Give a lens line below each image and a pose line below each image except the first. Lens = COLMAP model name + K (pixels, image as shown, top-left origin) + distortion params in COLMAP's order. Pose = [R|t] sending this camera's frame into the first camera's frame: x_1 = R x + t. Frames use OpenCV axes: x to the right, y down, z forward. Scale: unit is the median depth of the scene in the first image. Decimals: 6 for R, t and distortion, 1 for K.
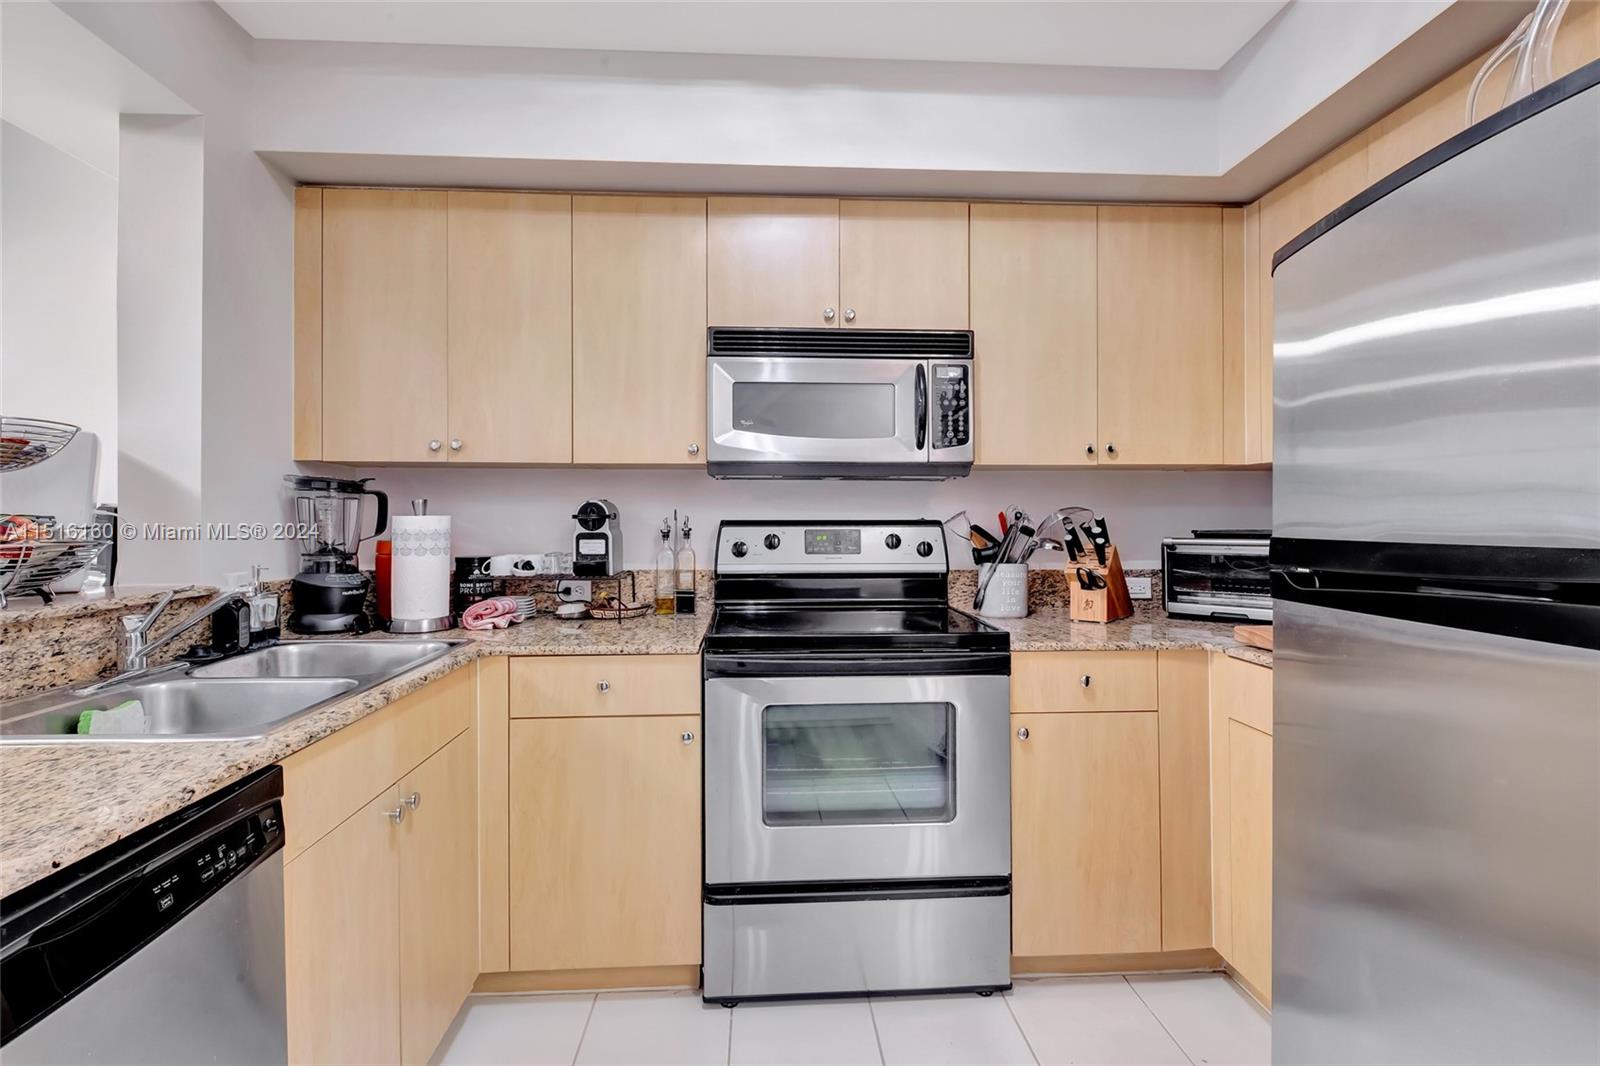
lens RADIAL K [[729.9, 0, 801.6], [0, 729.9, 517.4], [0, 0, 1]] dist [0.002056, -0.000156]
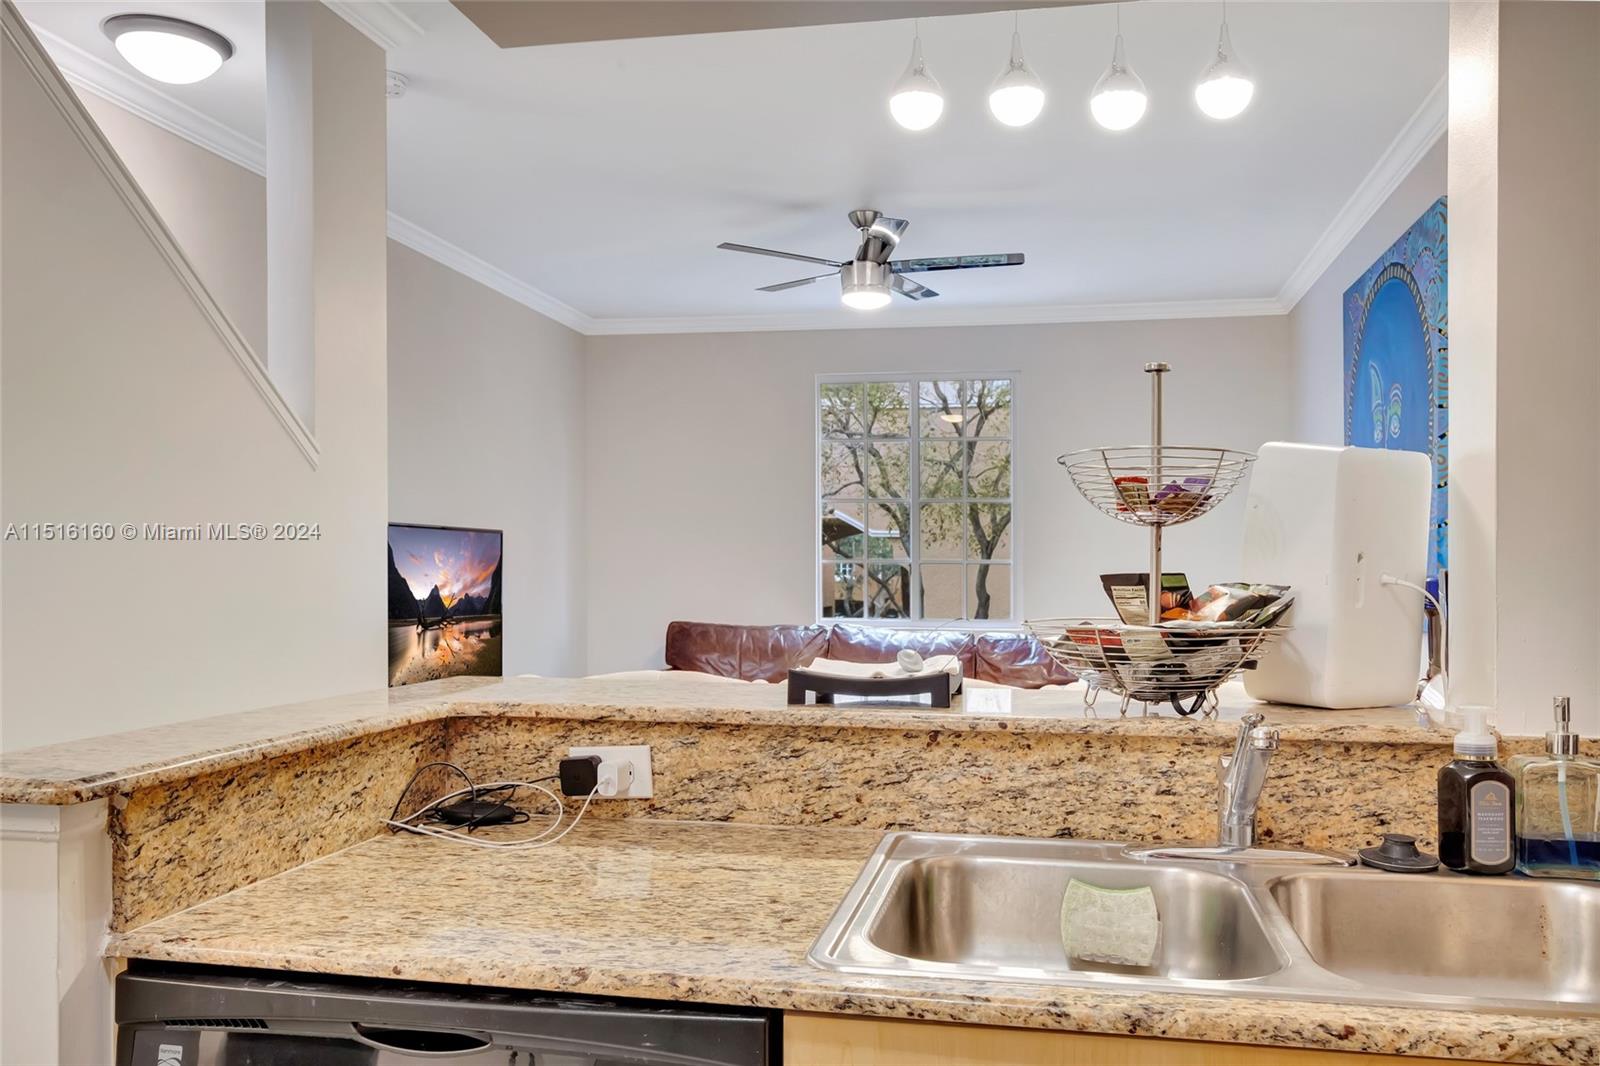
lens RADIAL K [[1293.2, 0, 803.4], [0, 1293.2, 568.0], [0, 0, 1]] dist [-0.011536, -0.002130]
pose [[-0.254706, -0.005068, -0.967005, 0.137440], [-0.006664, 0.999972, -0.003485, -0.008231], [0.966996, 0.005556, -0.254733, 0.641113]]
